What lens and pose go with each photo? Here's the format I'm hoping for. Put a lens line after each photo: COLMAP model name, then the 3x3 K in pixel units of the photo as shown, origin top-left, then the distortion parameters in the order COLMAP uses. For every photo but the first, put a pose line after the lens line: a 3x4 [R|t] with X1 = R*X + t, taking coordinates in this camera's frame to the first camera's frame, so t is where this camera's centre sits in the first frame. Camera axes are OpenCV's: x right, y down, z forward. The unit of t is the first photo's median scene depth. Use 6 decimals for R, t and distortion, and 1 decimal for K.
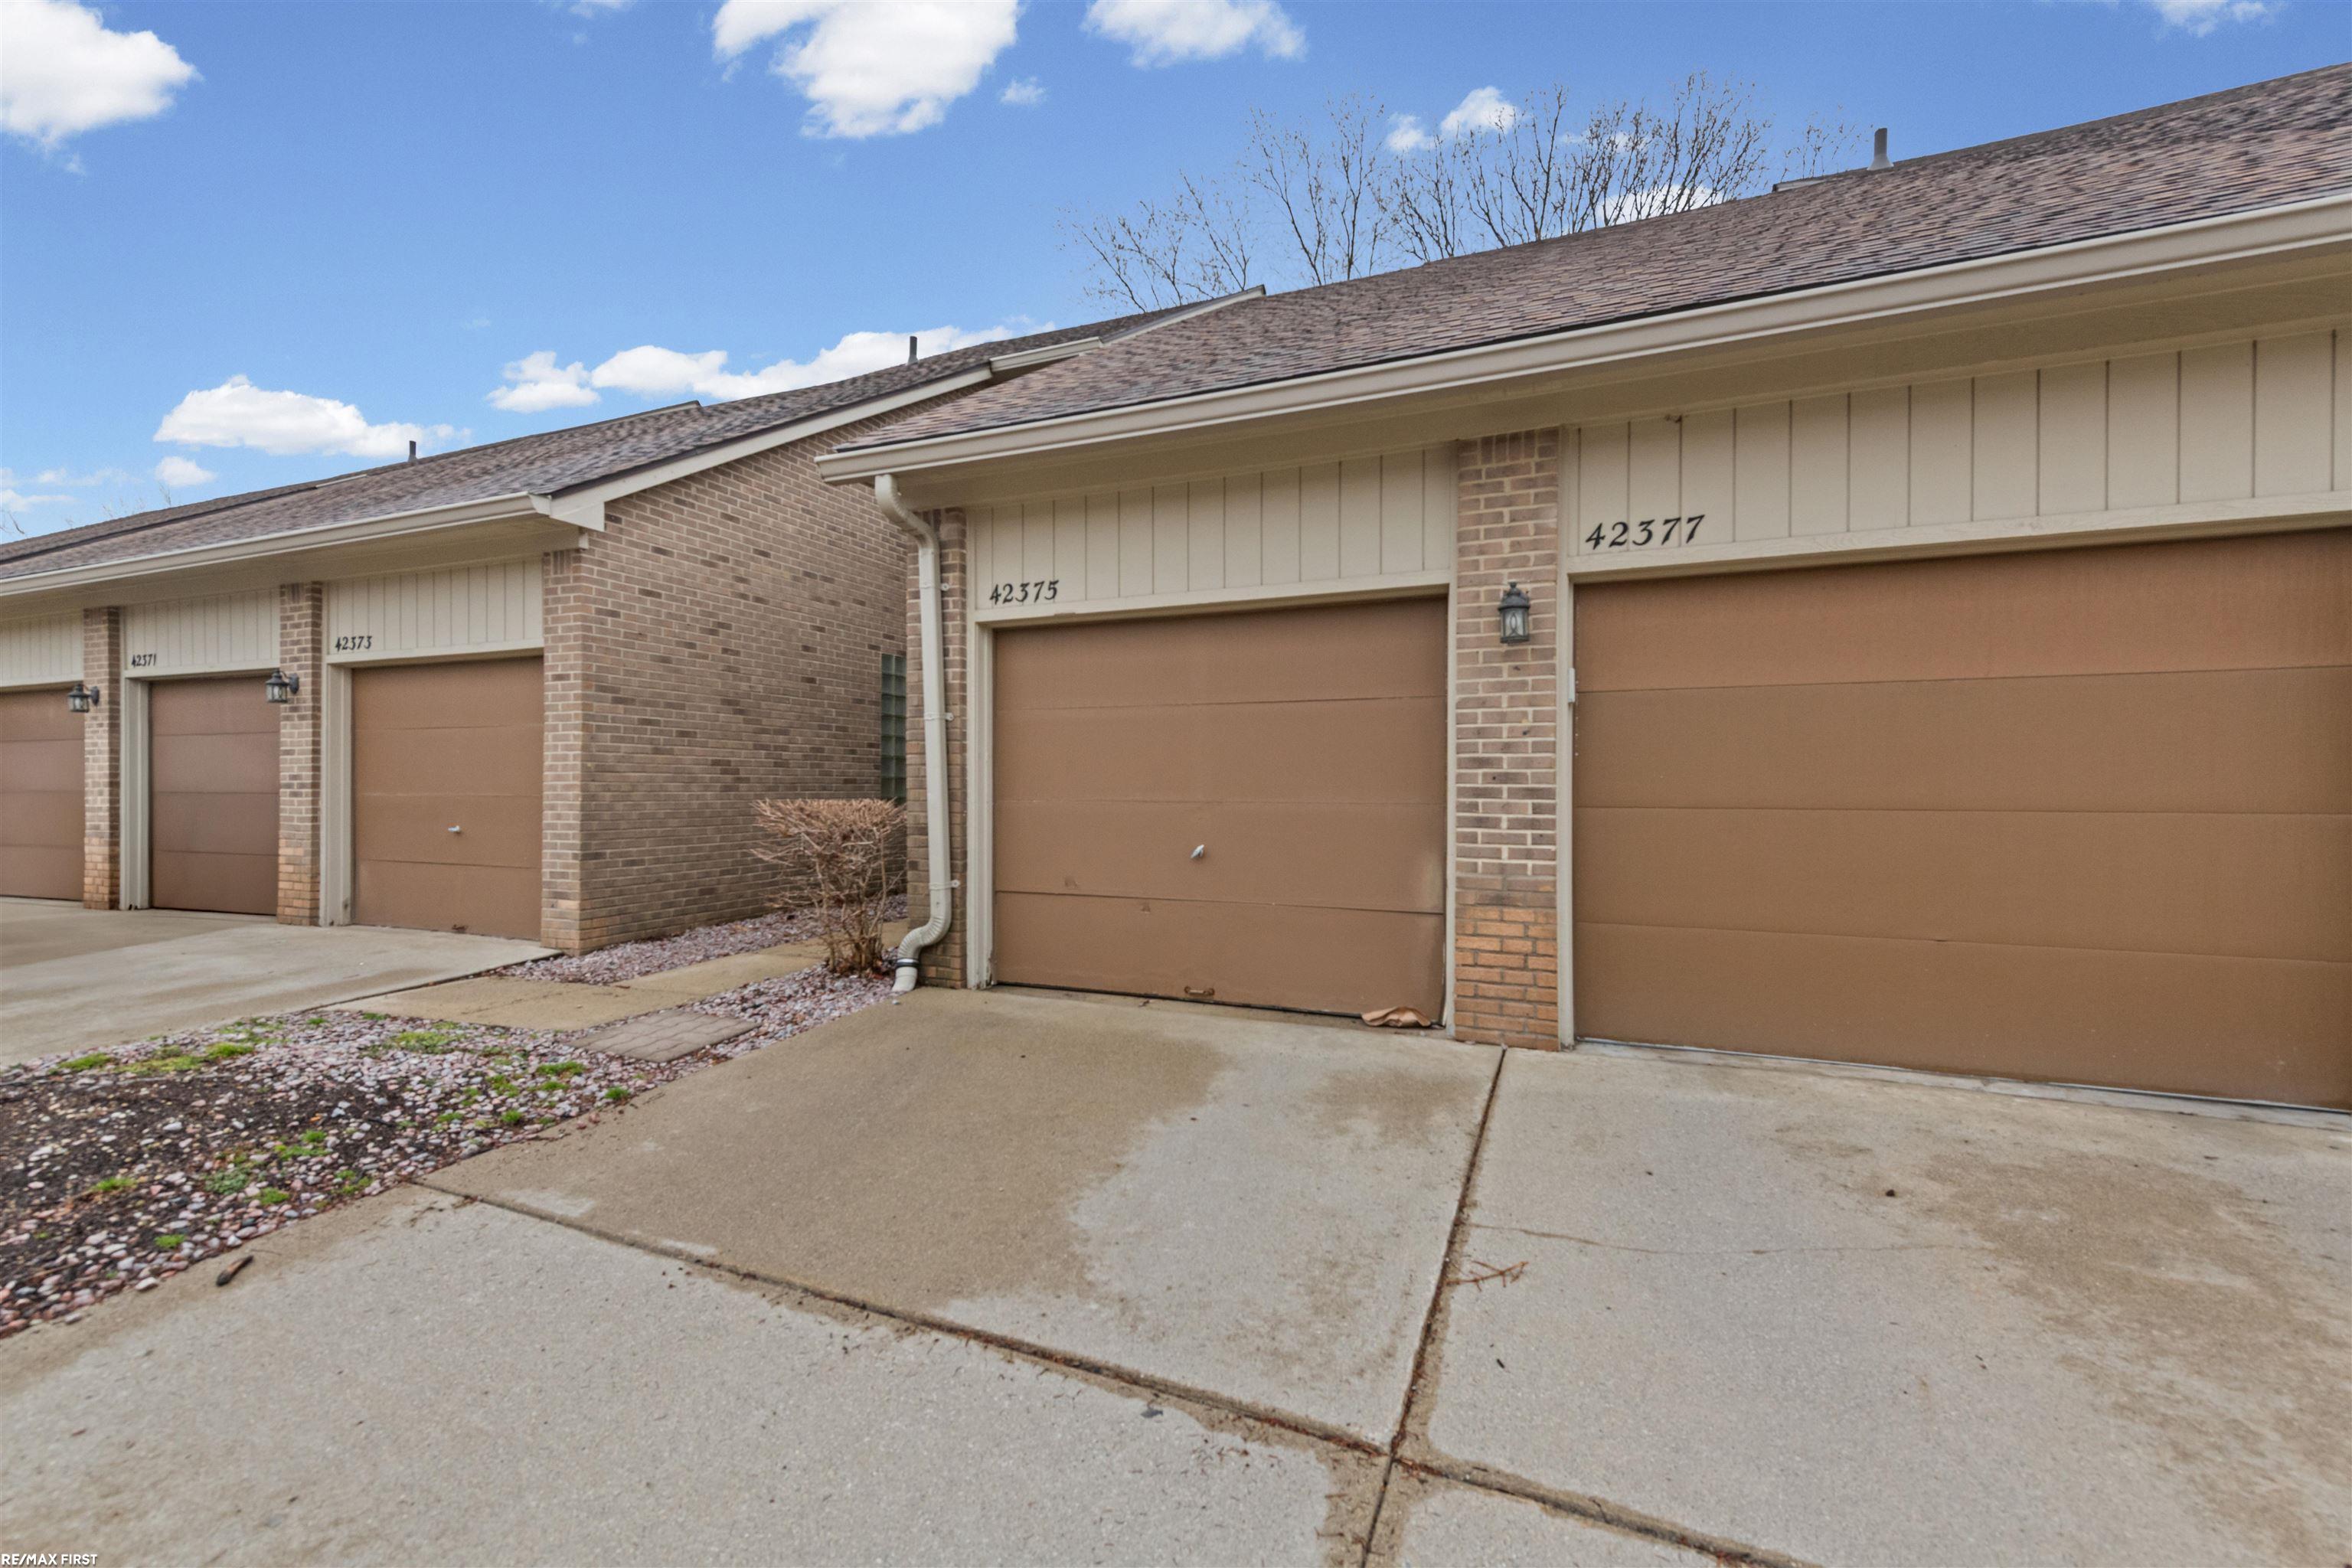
lens RADIAL K [[1008.1, 0, 1242.4], [0, 1008.1, 774.2], [0, 0, 1]] dist [0.012639, -0.002260]
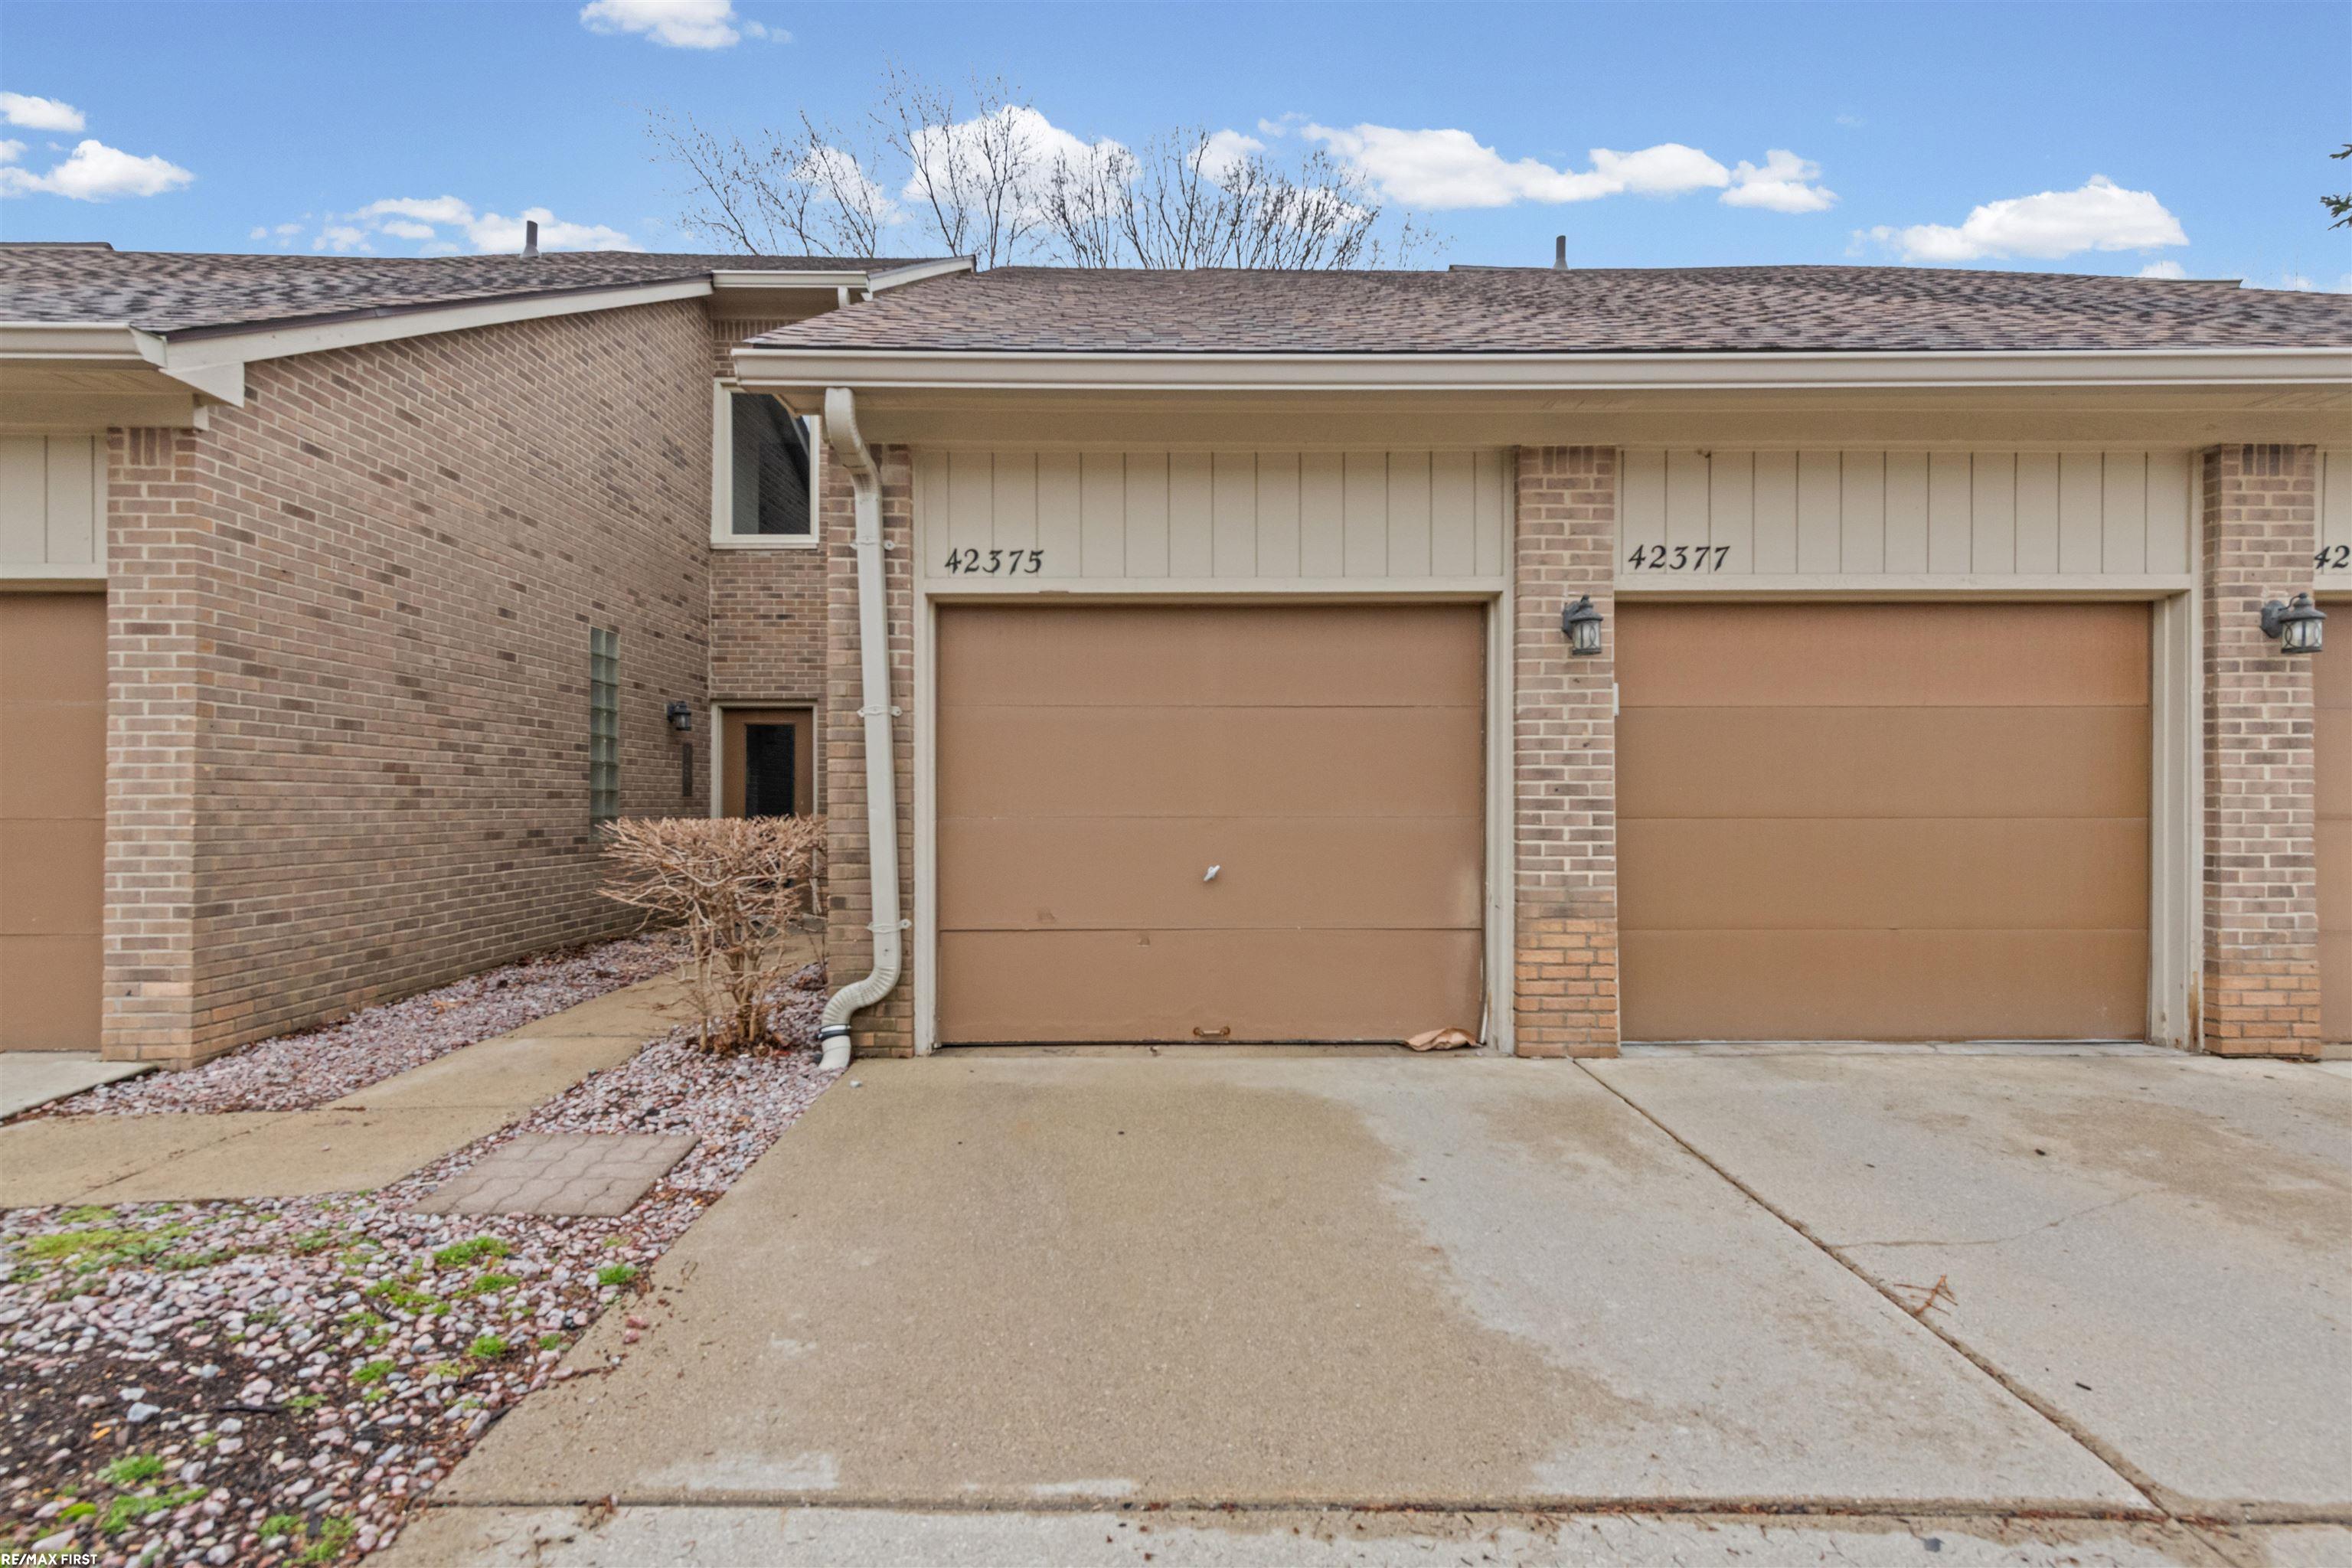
lens RADIAL K [[1008.1, 0, 1170.5], [0, 1008.1, 788.4], [0, 0, 1]] dist [0.012639, -0.002260]
pose [[0.915506, 0.002636, 0.402295, -0.497791], [-0.001935, 0.999996, -0.002149, 0.005261], [-0.402299, 0.001189, 0.915508, 0.239283]]
